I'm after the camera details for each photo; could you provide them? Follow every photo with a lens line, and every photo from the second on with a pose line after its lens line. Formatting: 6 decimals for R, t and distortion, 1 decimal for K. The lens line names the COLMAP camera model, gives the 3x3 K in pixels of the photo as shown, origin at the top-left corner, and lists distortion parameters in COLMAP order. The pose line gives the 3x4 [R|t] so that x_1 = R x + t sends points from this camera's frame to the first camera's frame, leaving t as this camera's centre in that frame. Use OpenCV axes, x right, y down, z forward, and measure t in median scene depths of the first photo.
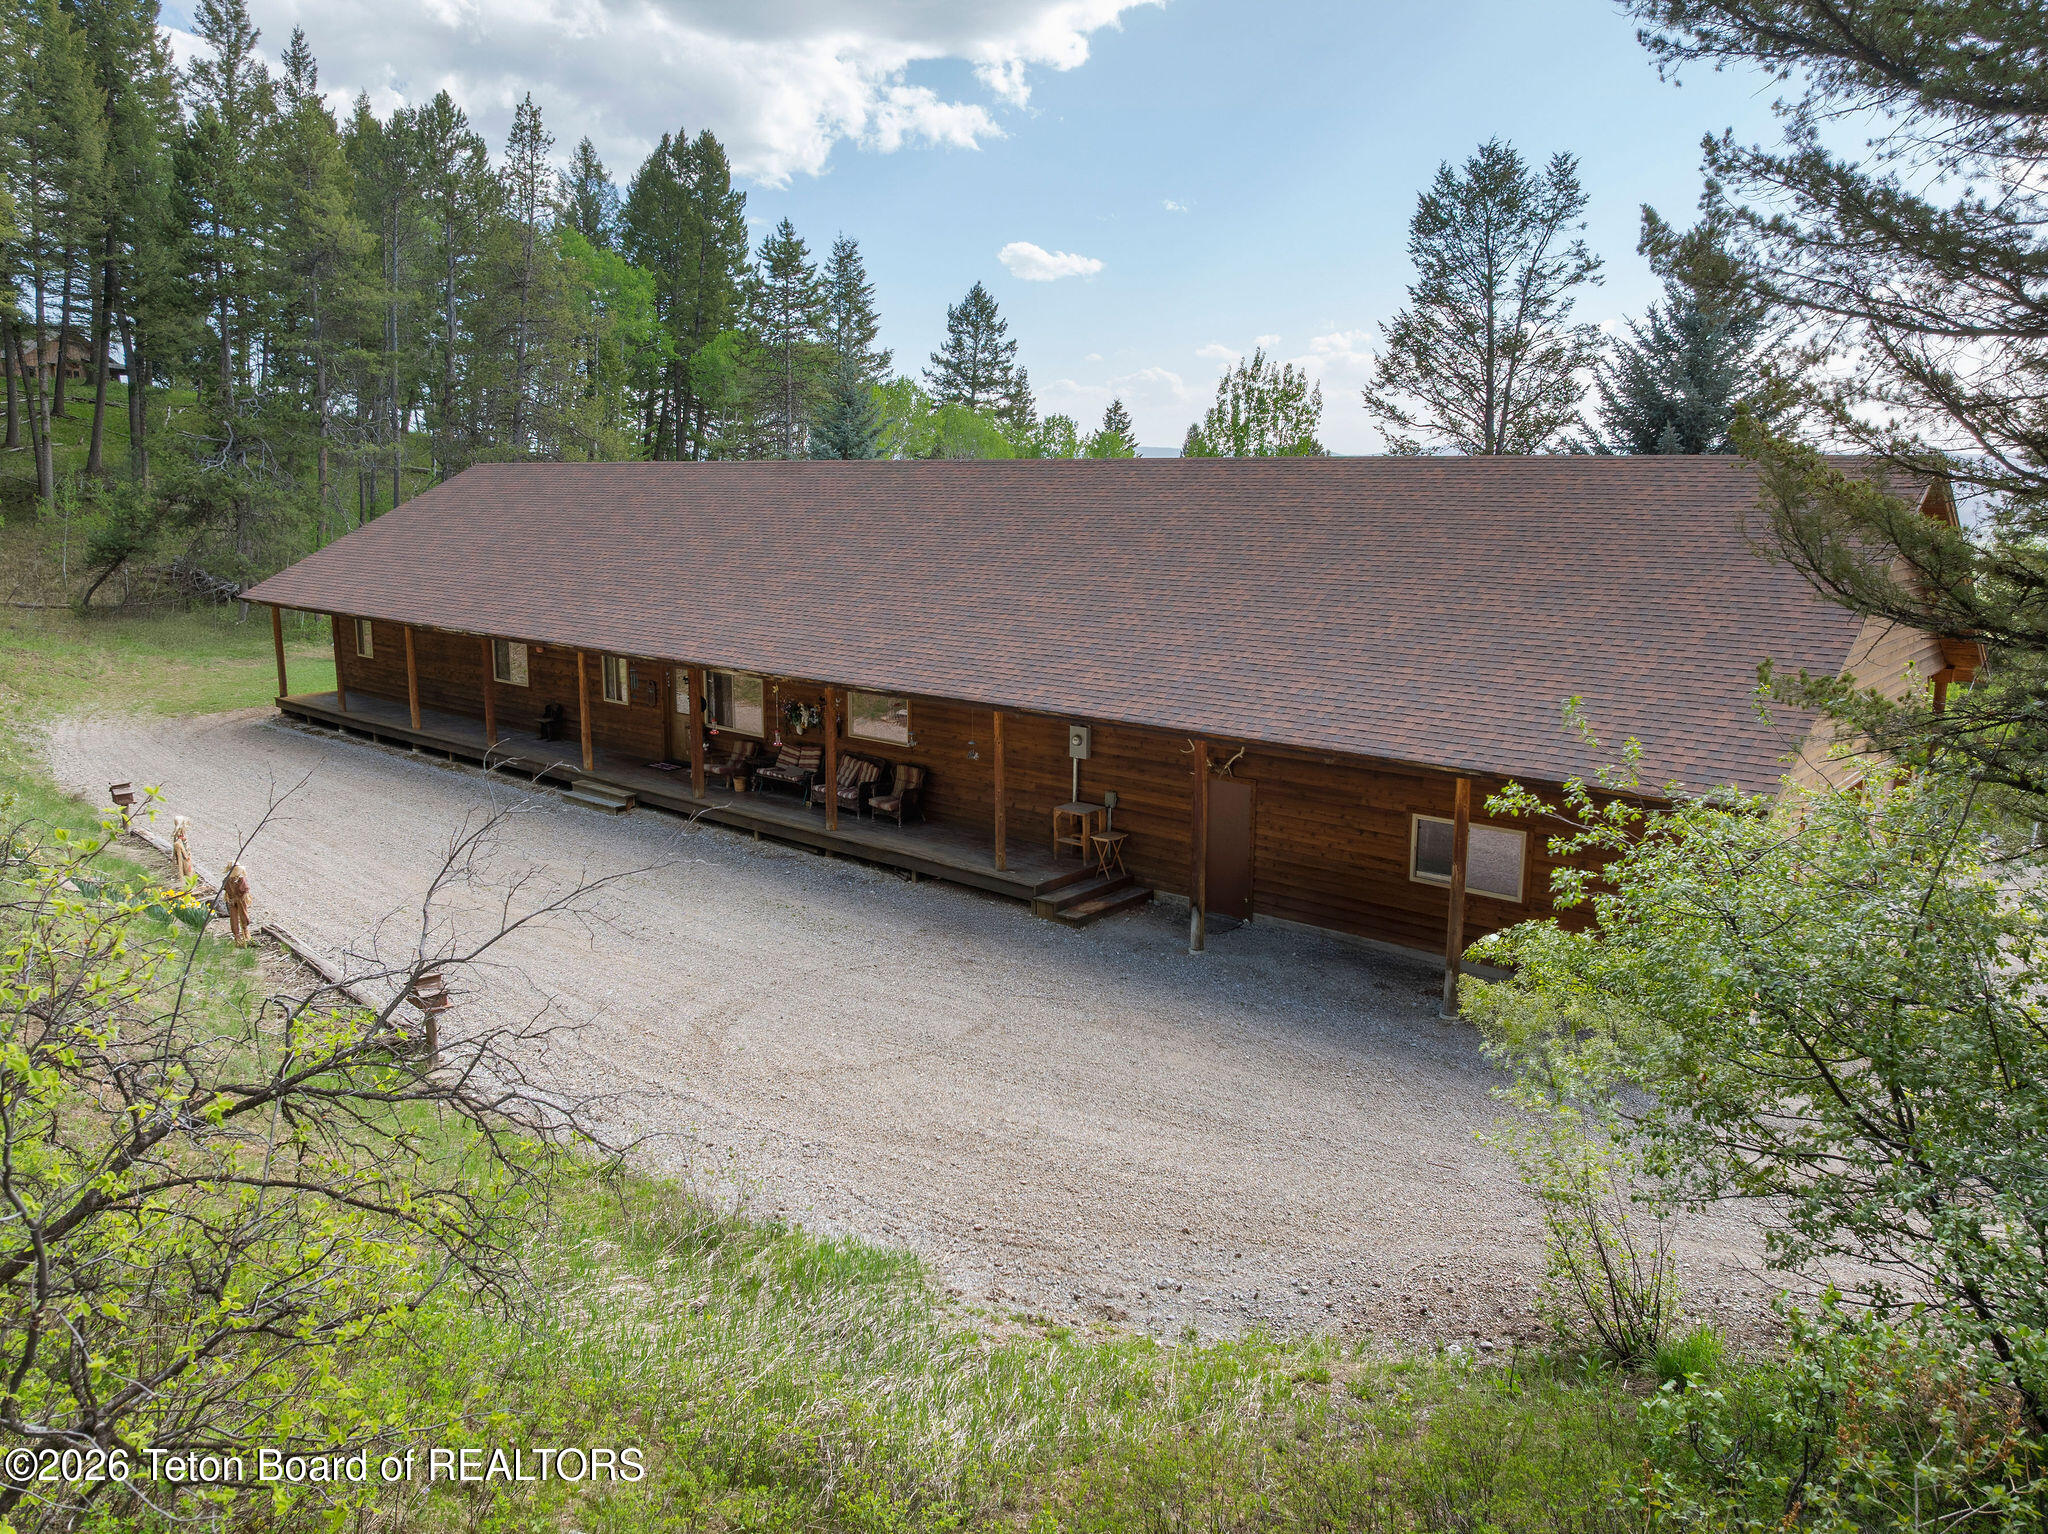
lens RADIAL K [[1462.4, 0, 1024.1], [0, 1462.4, 764.0], [0, 0, 1]] dist [-0.015638, -0.004169]
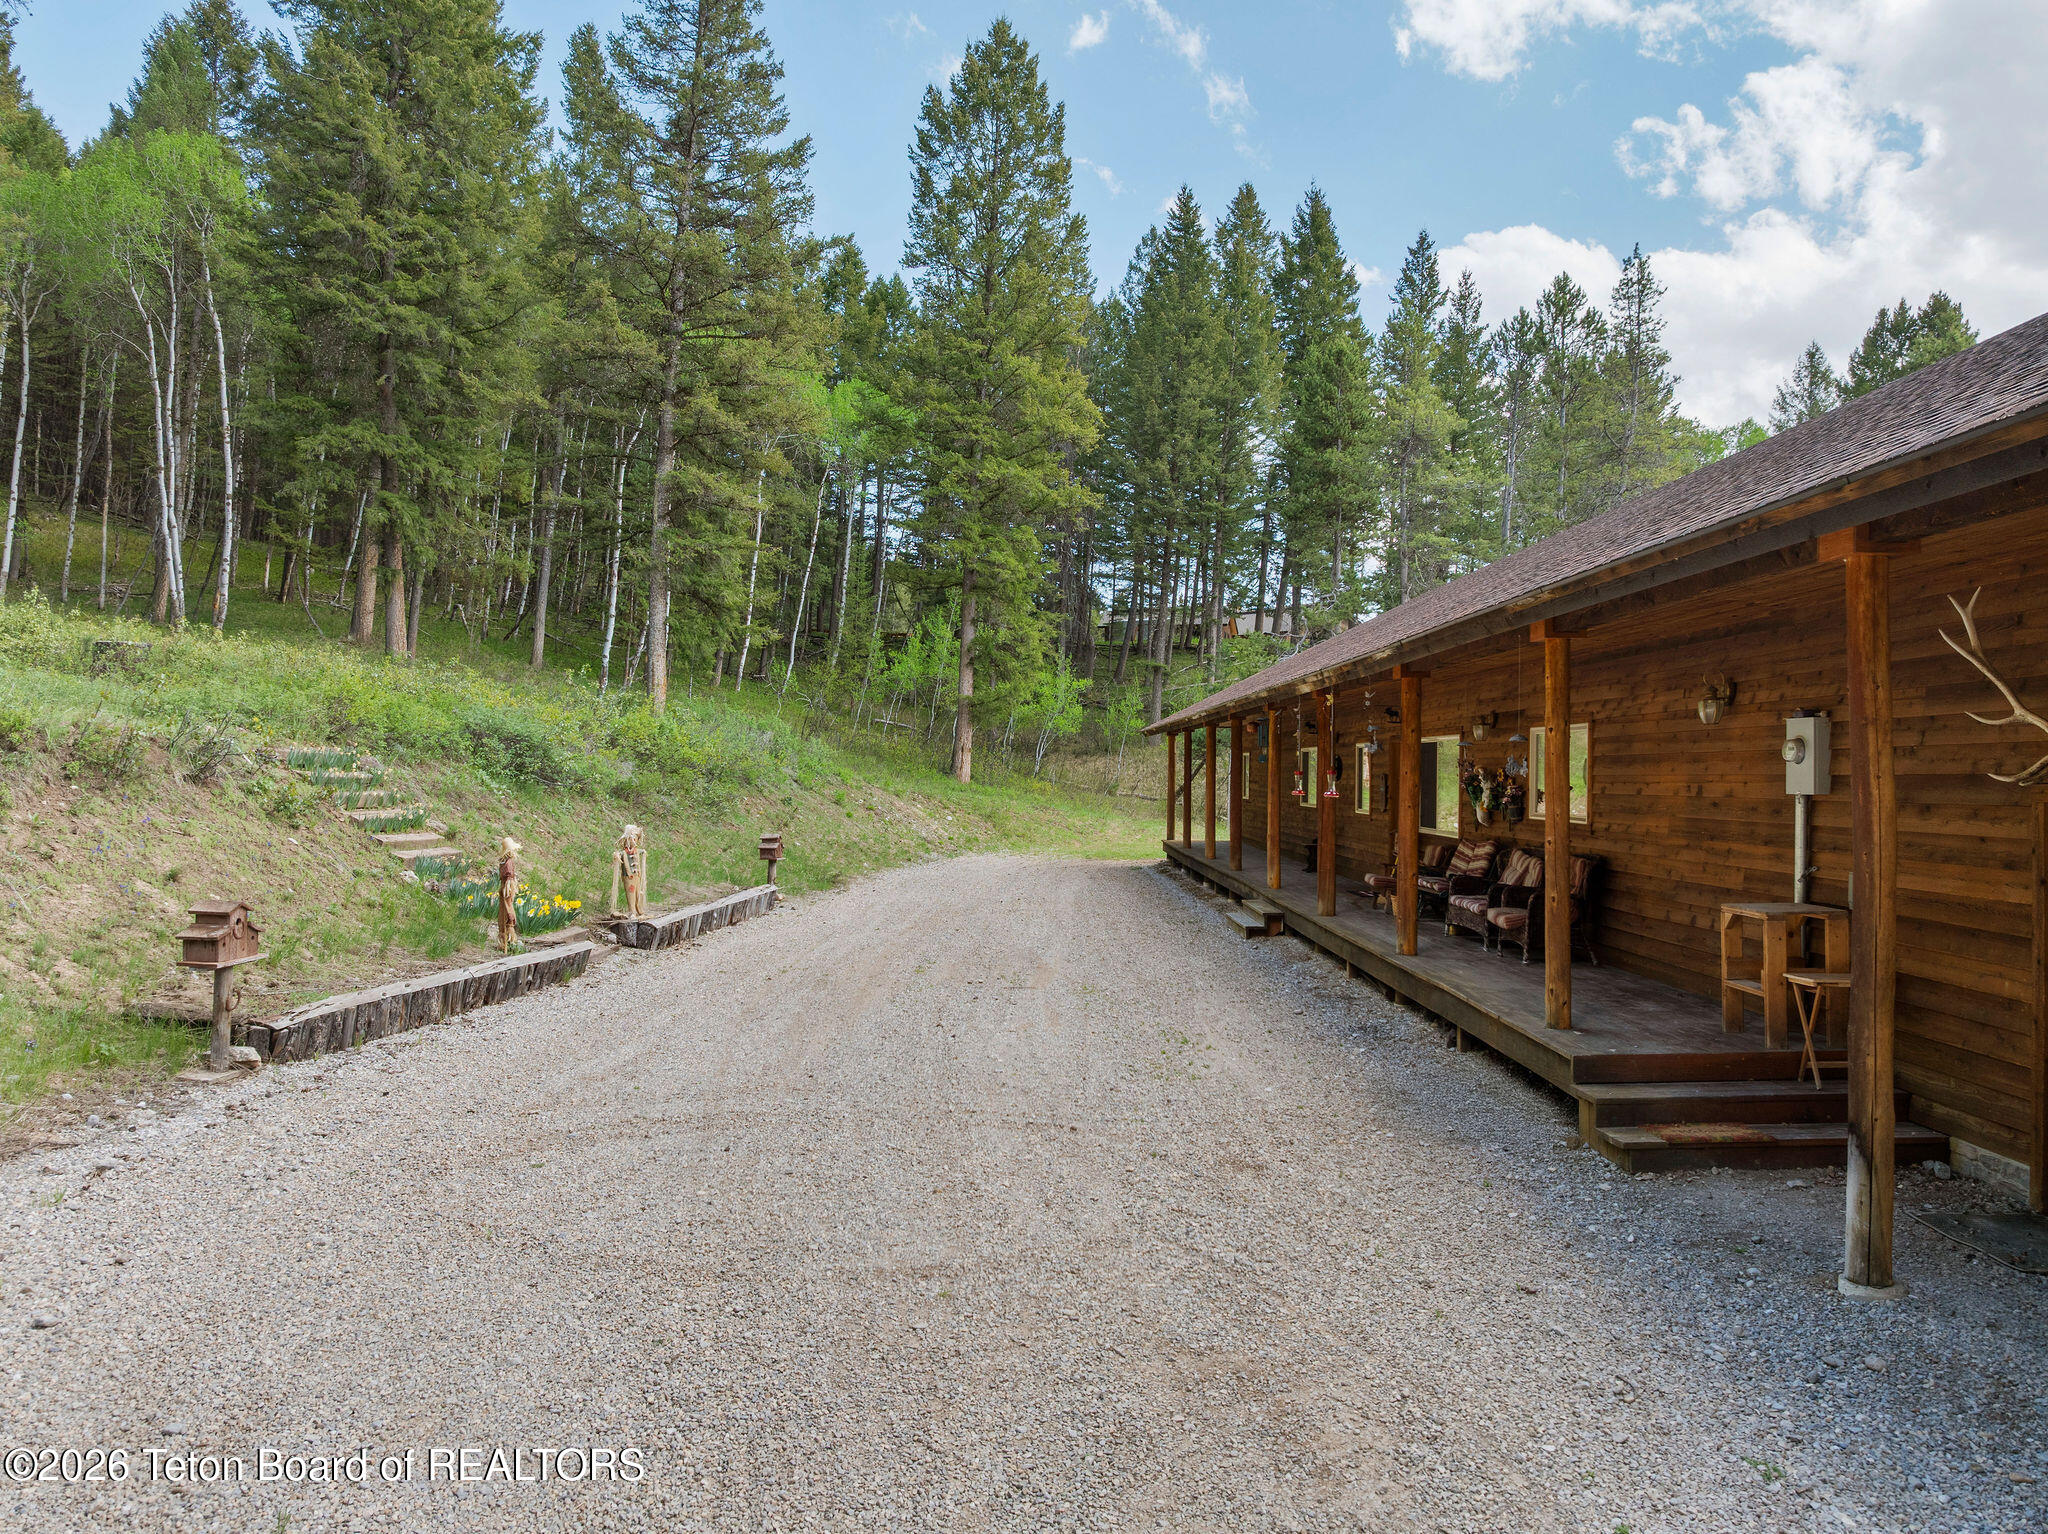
lens RADIAL K [[1462.4, 0, 1032.5], [0, 1462.4, 759.4], [0, 0, 1]] dist [-0.015638, -0.004169]
pose [[0.668578, 0.002411, -0.743638, 0.114733], [-0.159238, 0.977264, -0.139997, 0.045788], [0.726393, 0.212014, 0.653761, 0.328909]]
